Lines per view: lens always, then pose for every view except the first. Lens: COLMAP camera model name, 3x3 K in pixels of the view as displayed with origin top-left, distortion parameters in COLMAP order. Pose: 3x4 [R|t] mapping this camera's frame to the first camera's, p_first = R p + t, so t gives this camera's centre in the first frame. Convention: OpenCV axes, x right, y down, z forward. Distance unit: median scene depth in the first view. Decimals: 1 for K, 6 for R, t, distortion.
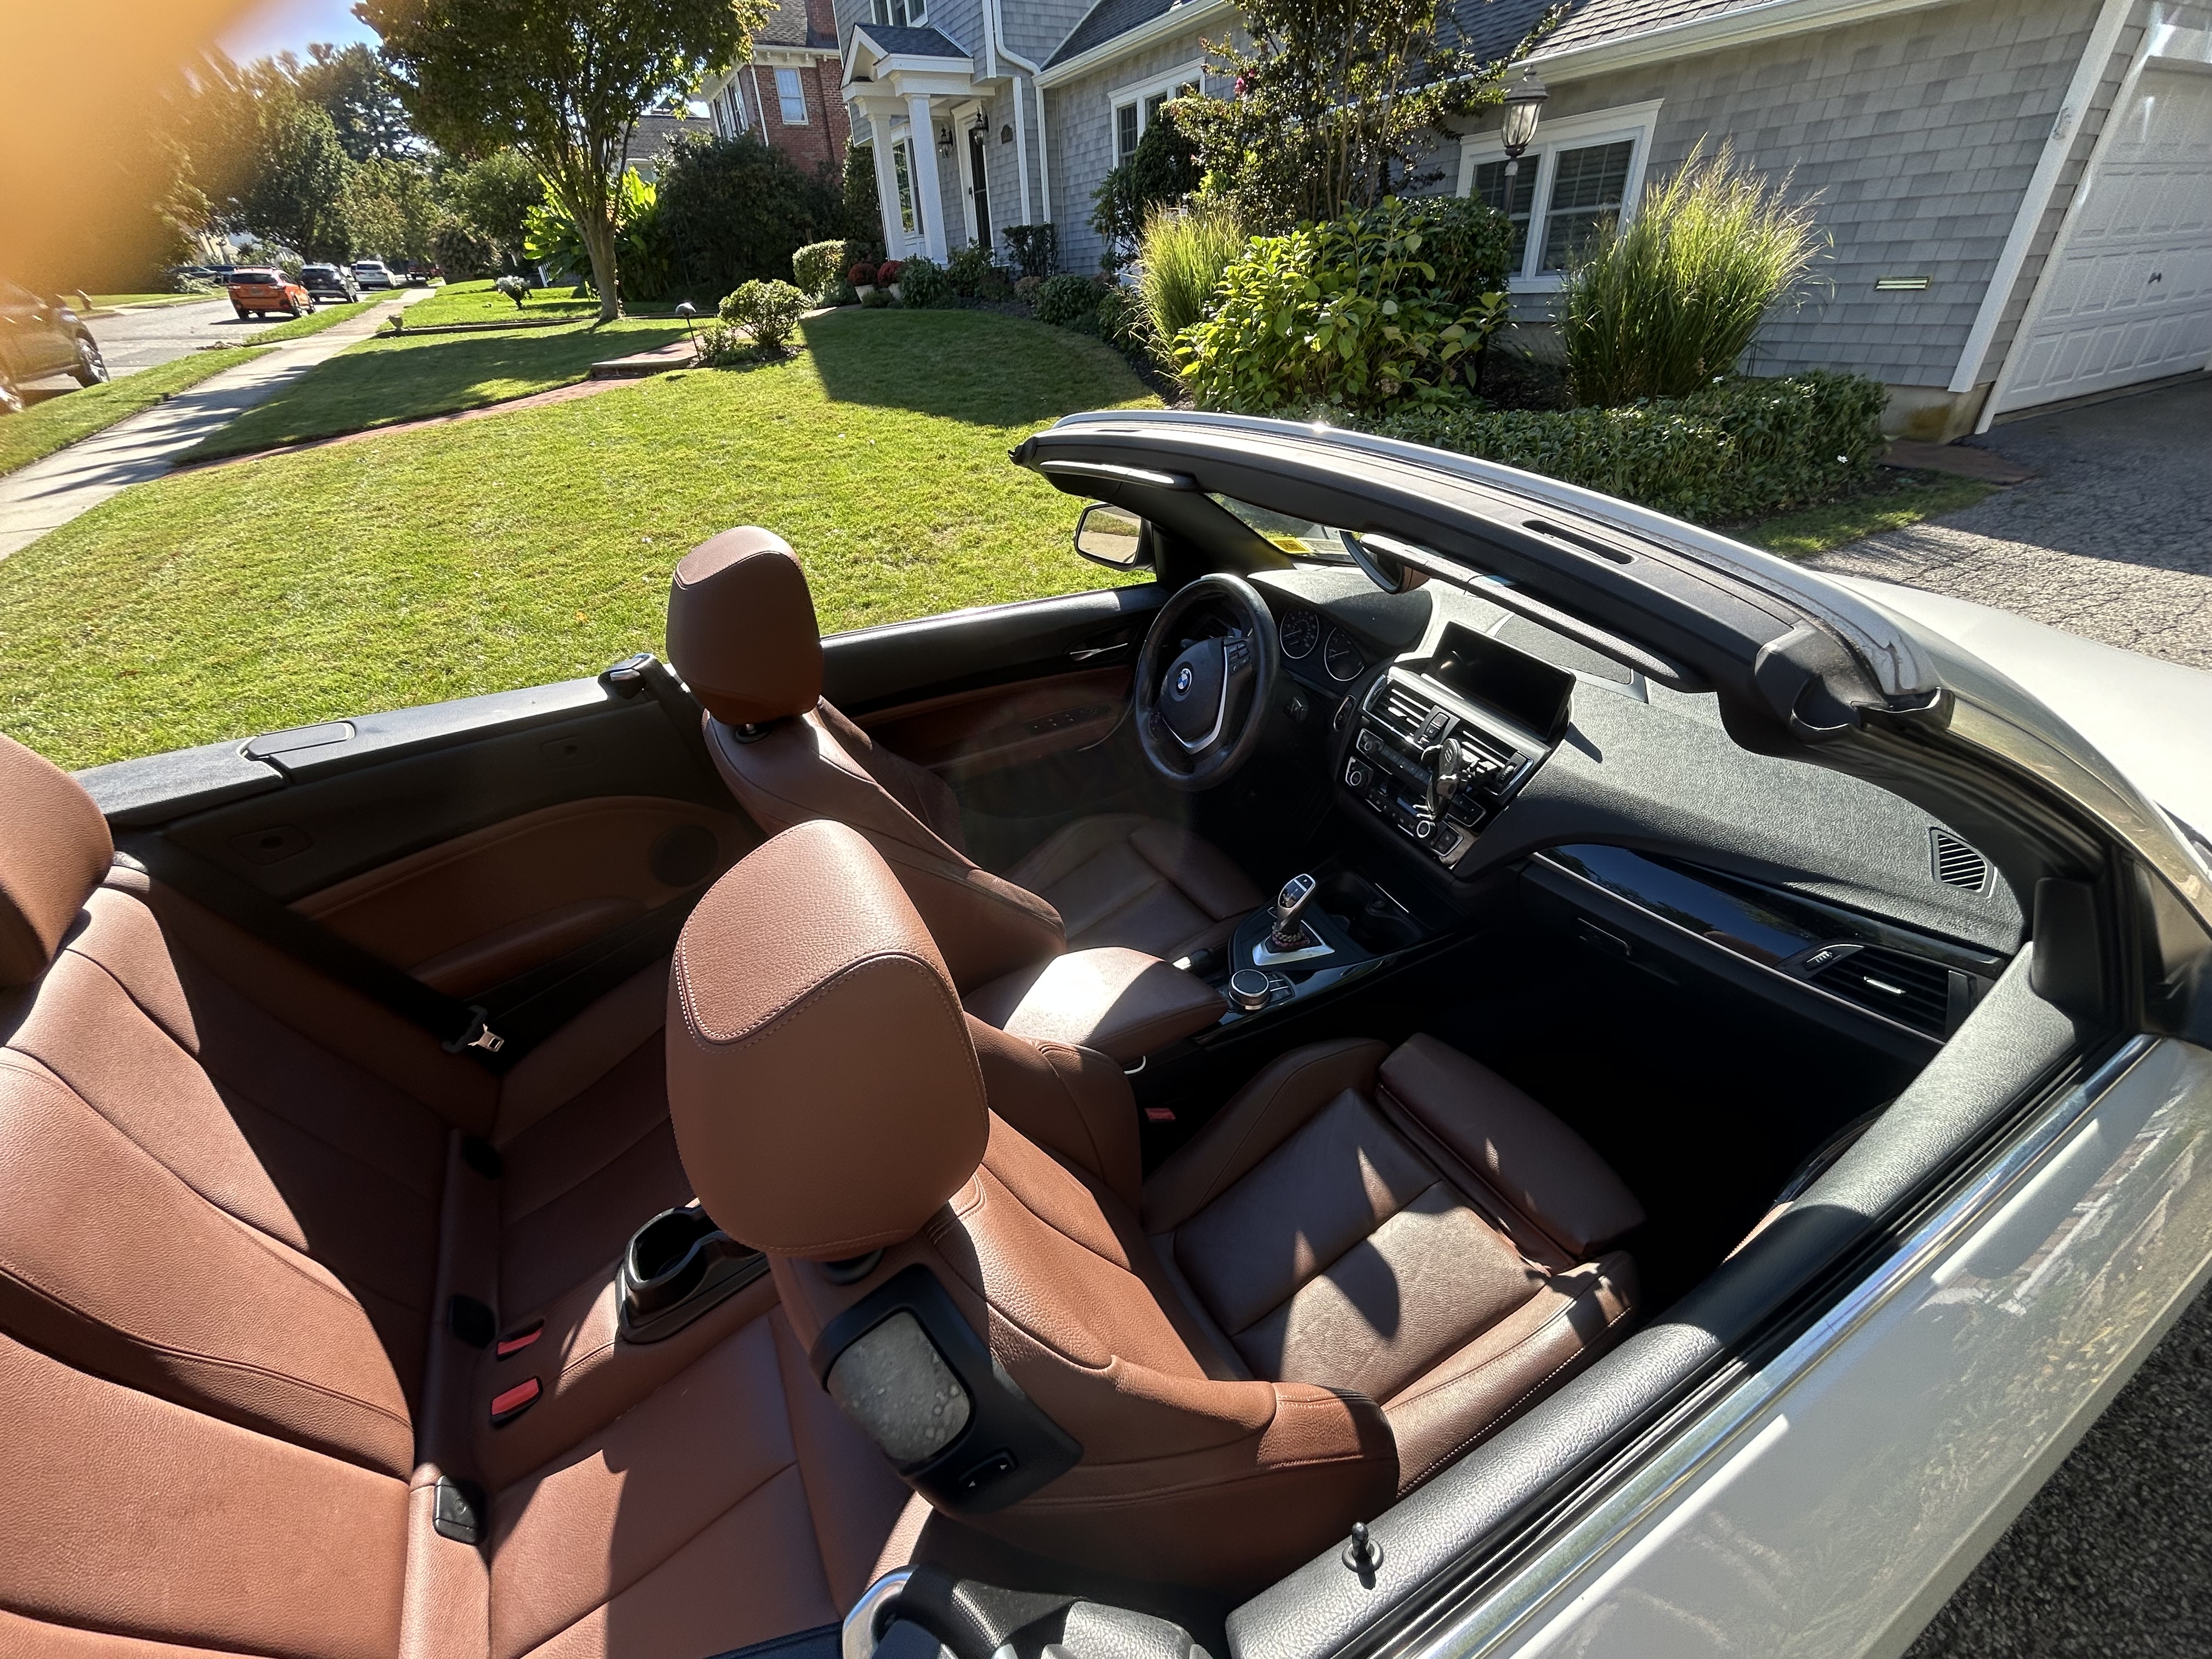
lens RADIAL K [[882.3, 0, 1101.3], [0, 882.3, 831.4], [0, 0, 1]] dist [0.000900, -0.003191]
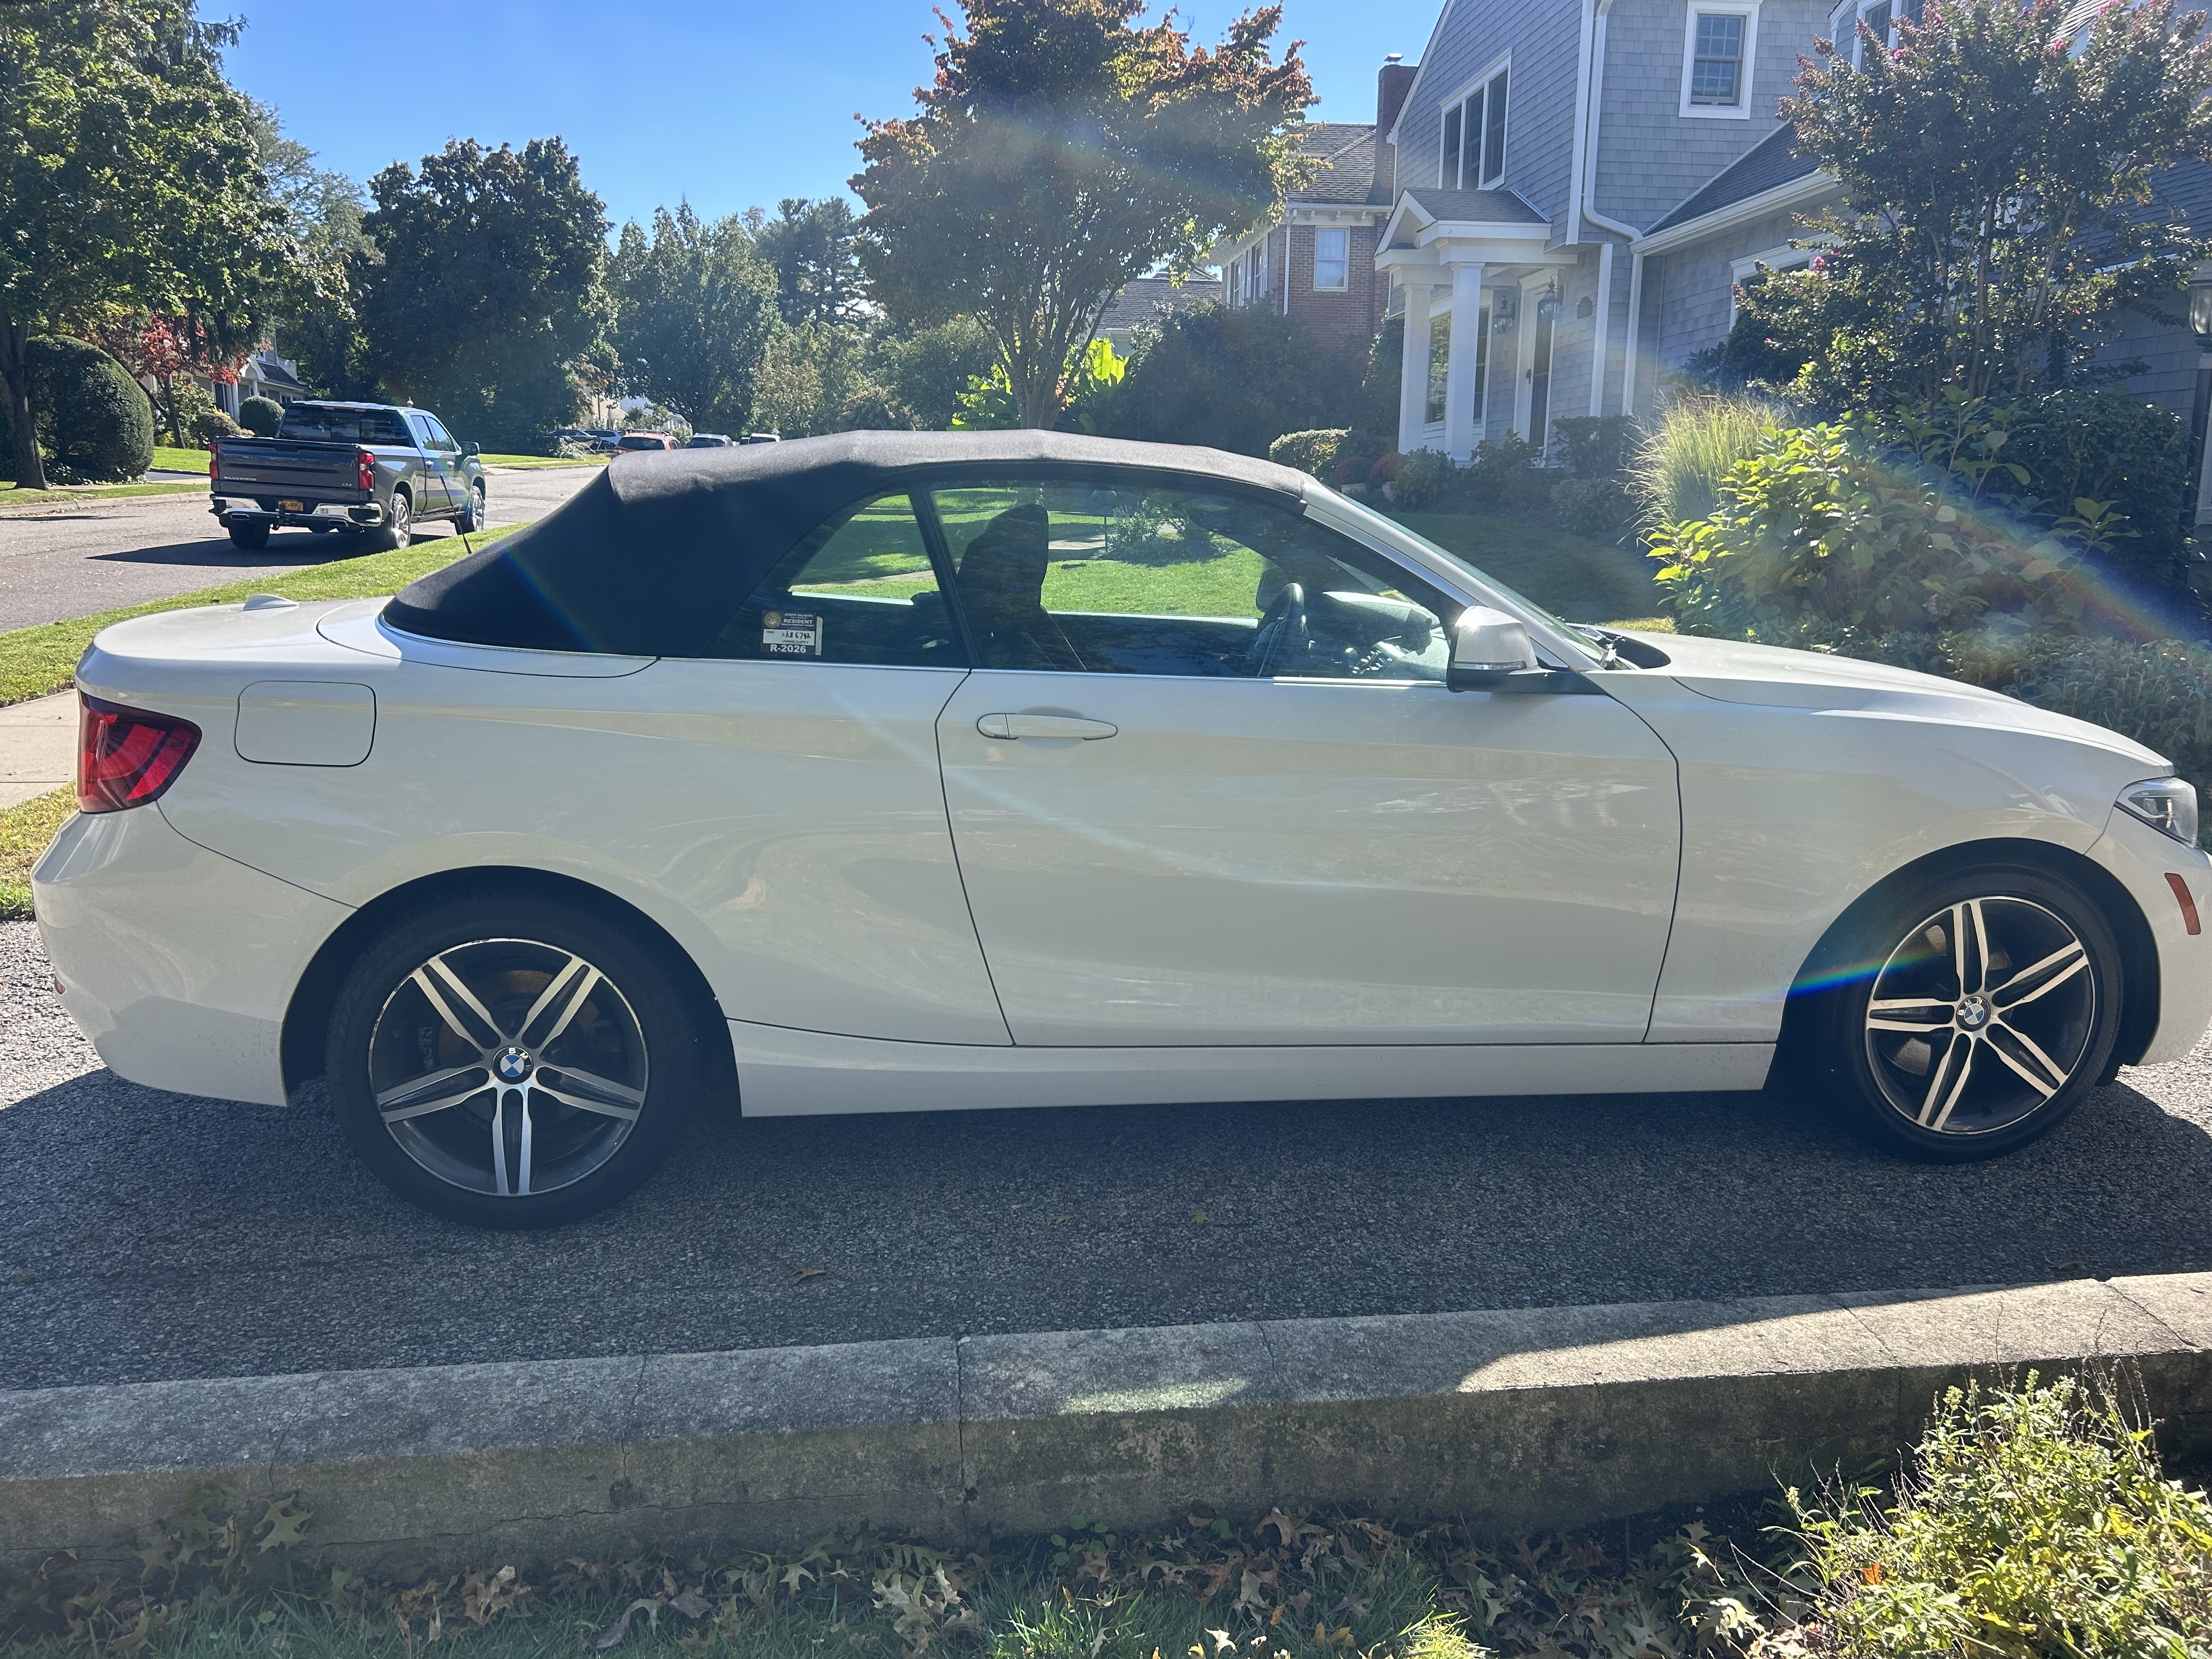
lens RADIAL K [[1664.2, 0, 1106.0], [0, 1664.2, 829.5], [0, 0, 1]] dist [0.090996, -0.208772]
pose [[0.916554, 0.124904, -0.379905, 0.064971], [-0.251599, 0.918511, -0.305018, 0.068543], [0.310849, 0.375149, 0.873290, -0.093617]]
